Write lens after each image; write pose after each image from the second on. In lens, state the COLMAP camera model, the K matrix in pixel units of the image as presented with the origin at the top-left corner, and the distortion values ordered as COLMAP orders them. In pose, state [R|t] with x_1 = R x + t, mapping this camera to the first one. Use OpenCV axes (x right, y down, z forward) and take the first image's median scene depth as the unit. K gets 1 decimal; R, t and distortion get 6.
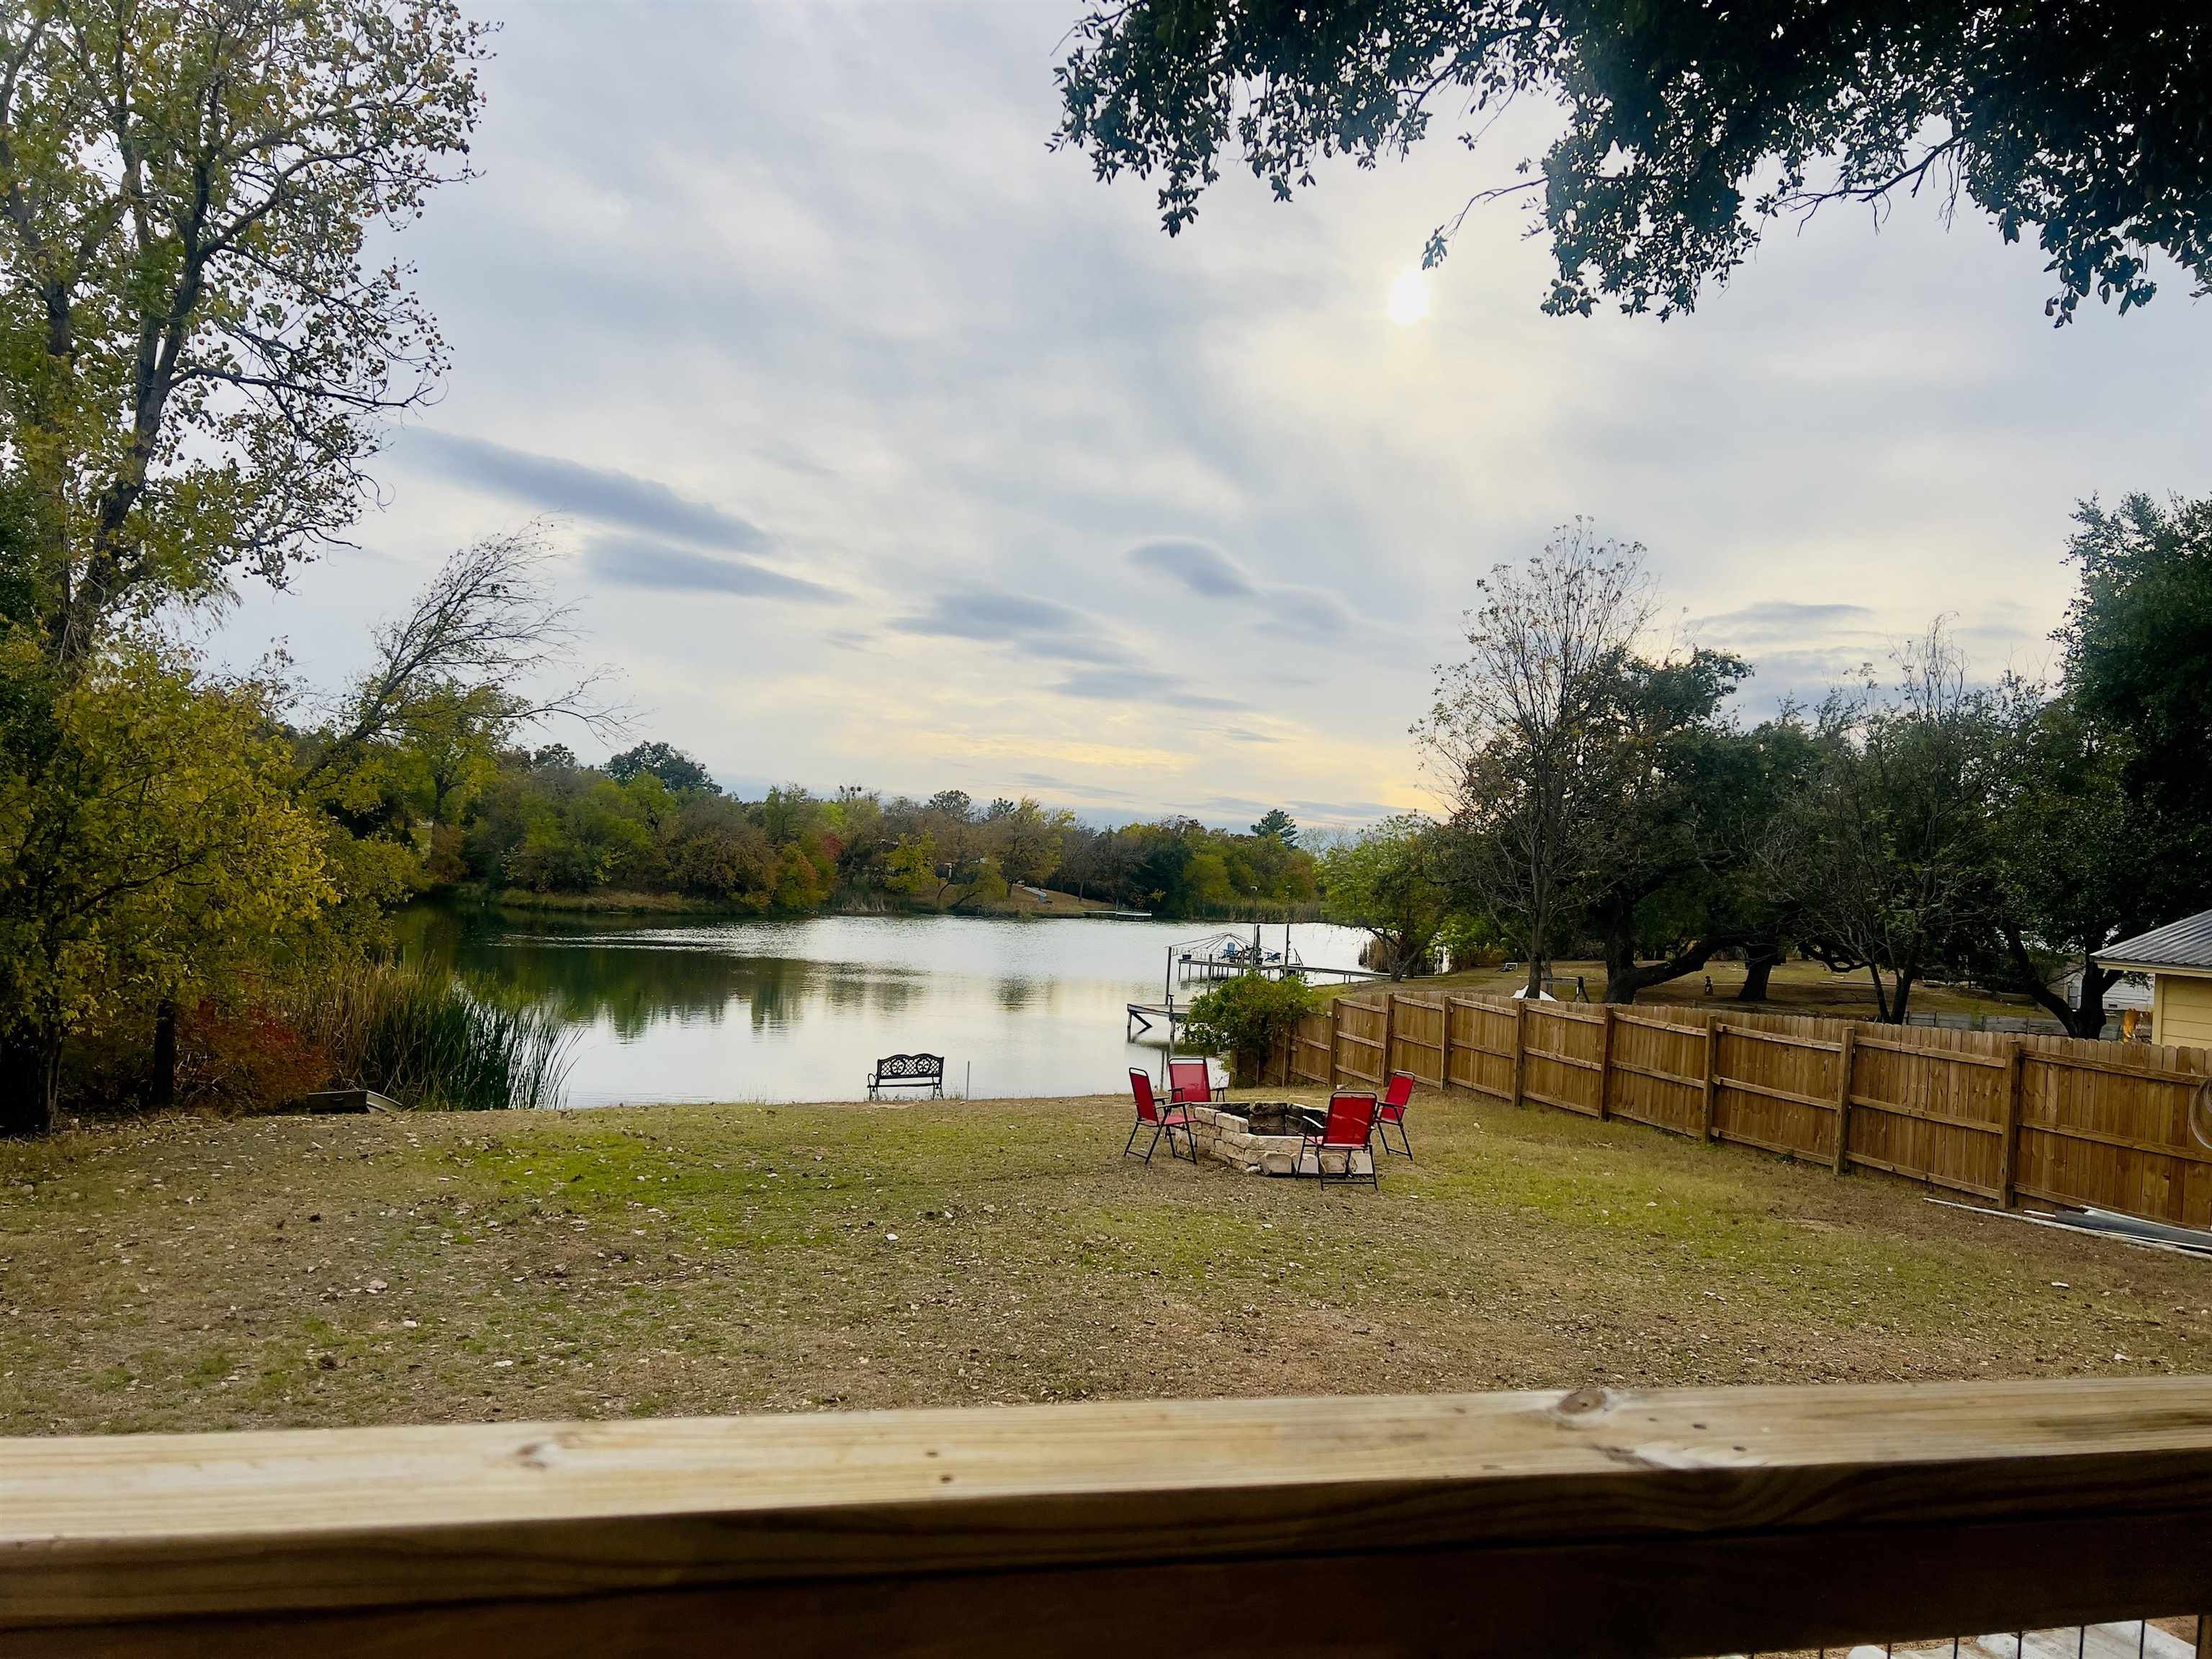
lens RADIAL K [[1661.2, 0, 1107.0], [0, 1661.2, 822.9], [0, 0, 1]] dist [0.029573, 0.004012]
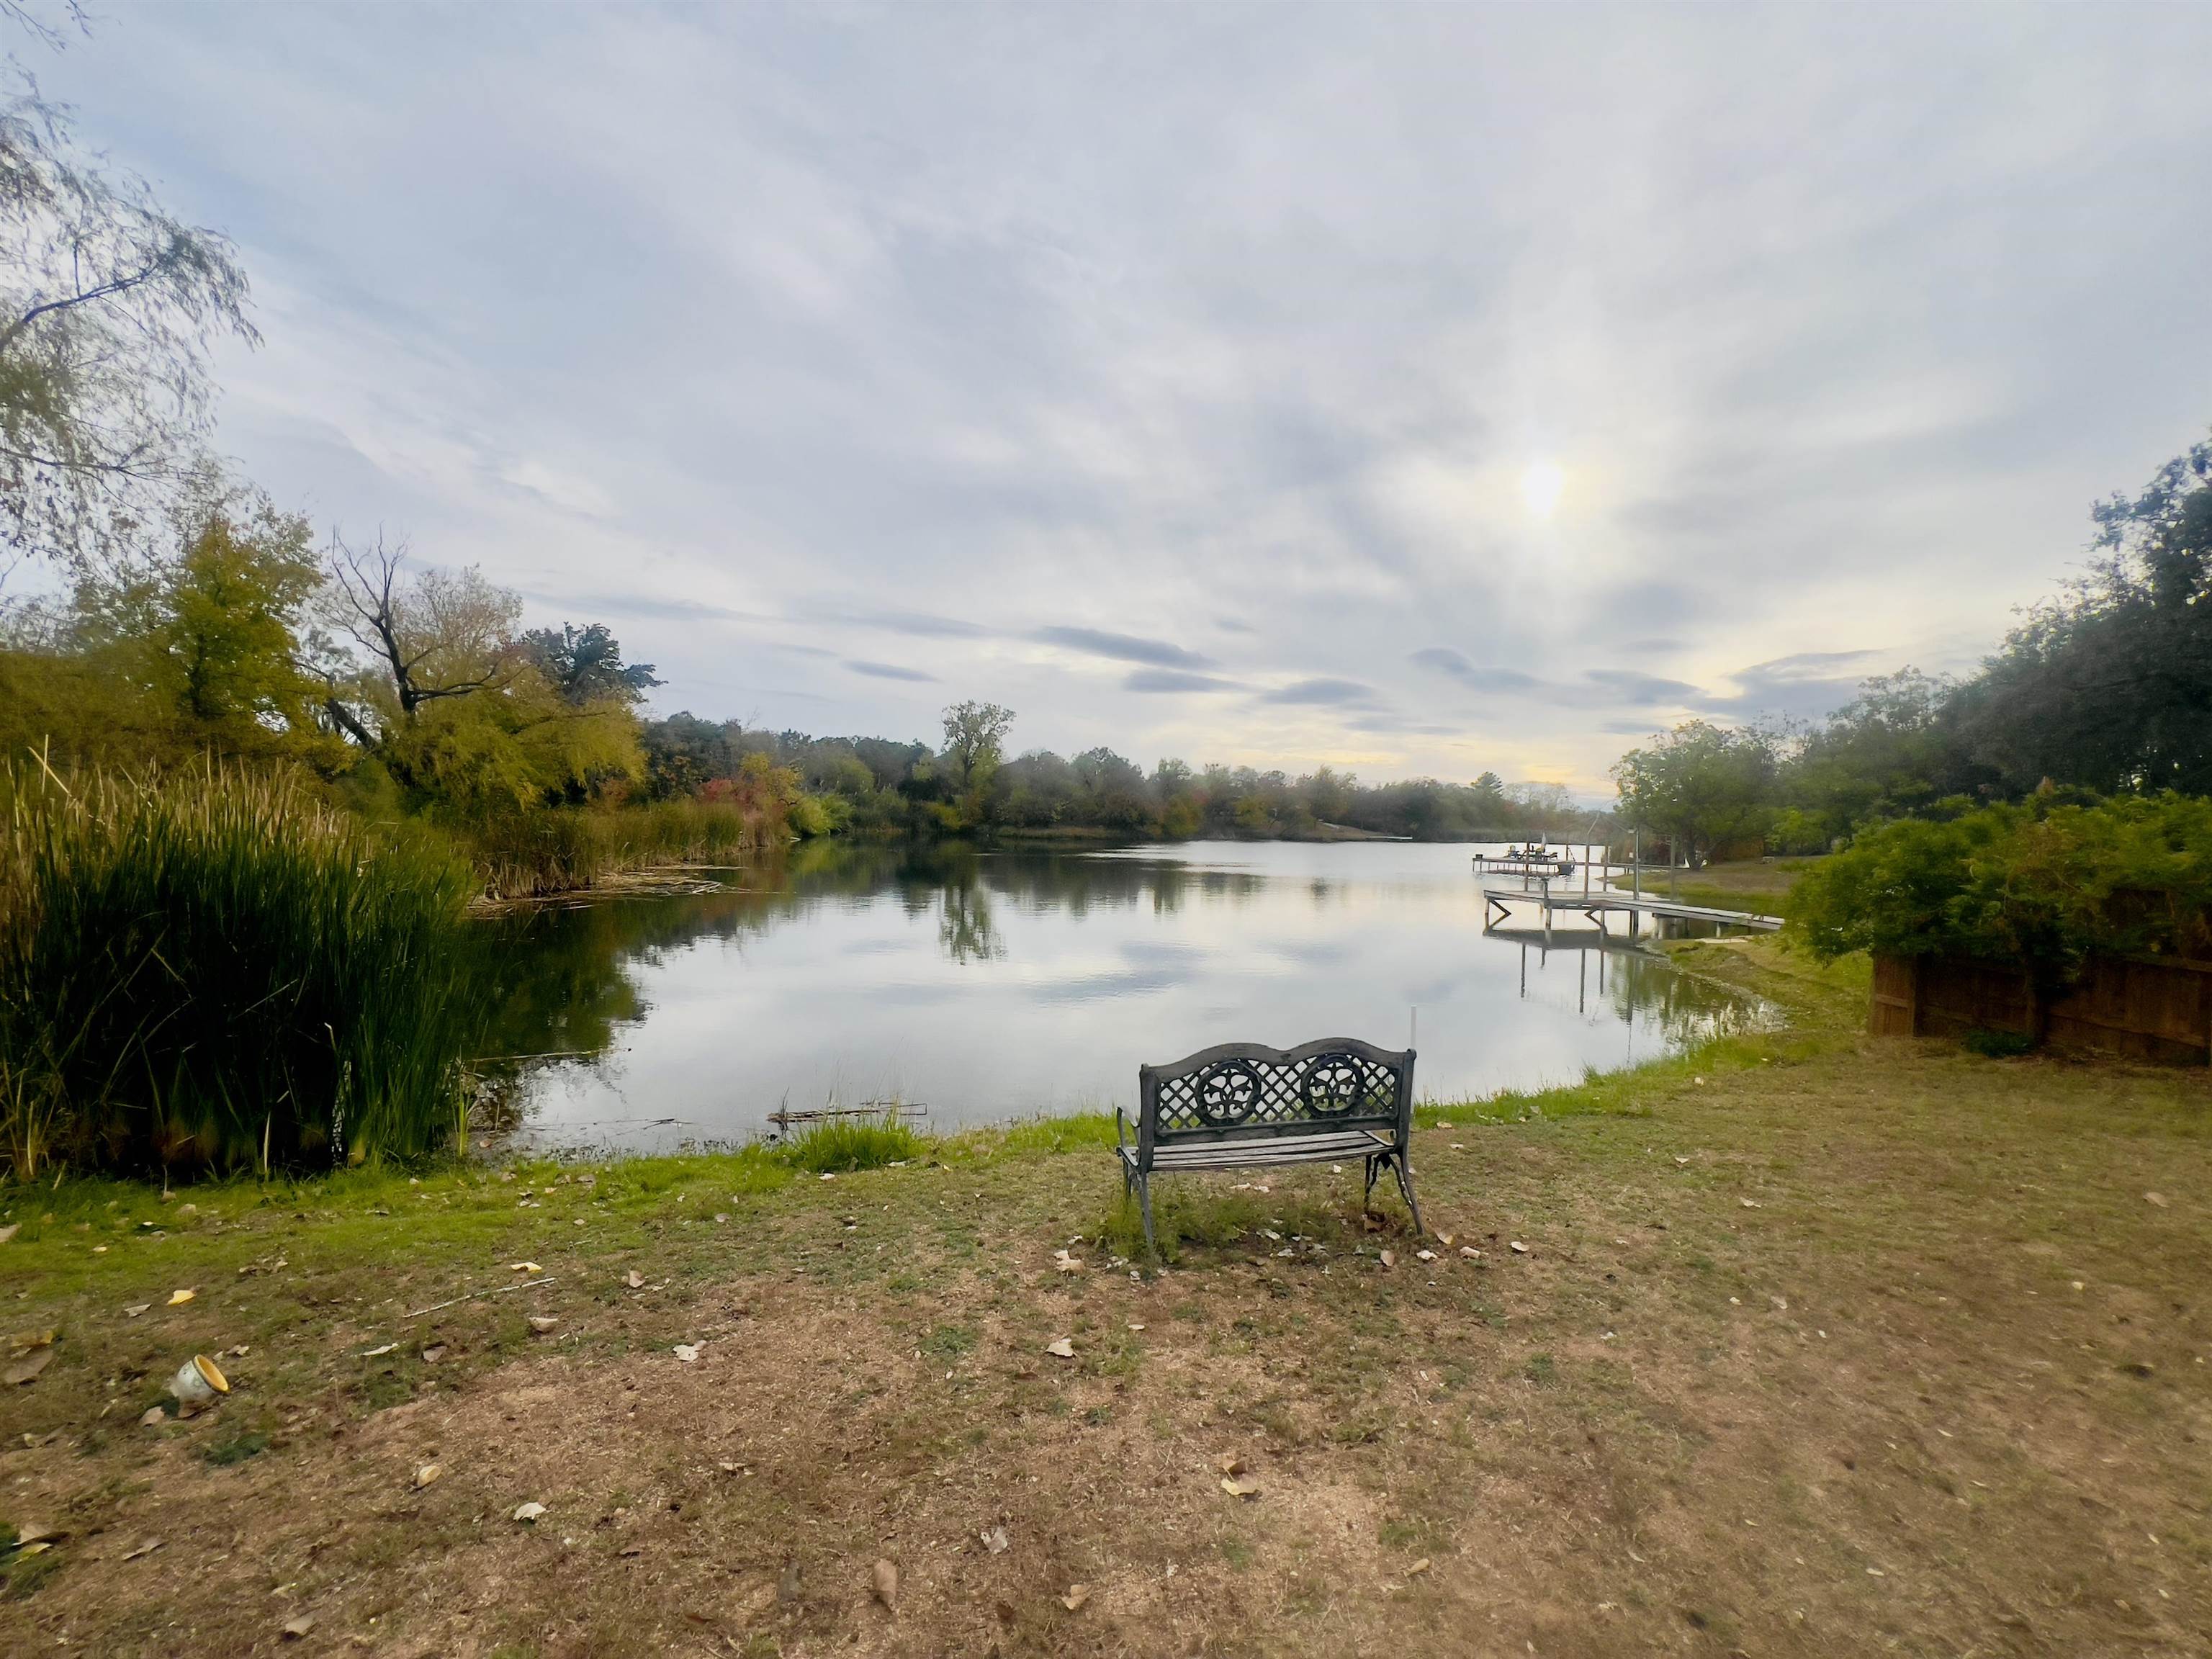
lens RADIAL K [[885.2, 0, 1093.1], [0, 885.2, 842.0], [0, 0, 1]] dist [-0.002893, 0.000991]
pose [[0.956745, -0.021140, -0.290160, -0.022259], [0.034052, 0.998638, 0.039522, 0.021827], [0.288930, -0.047693, 0.956162, 0.182781]]
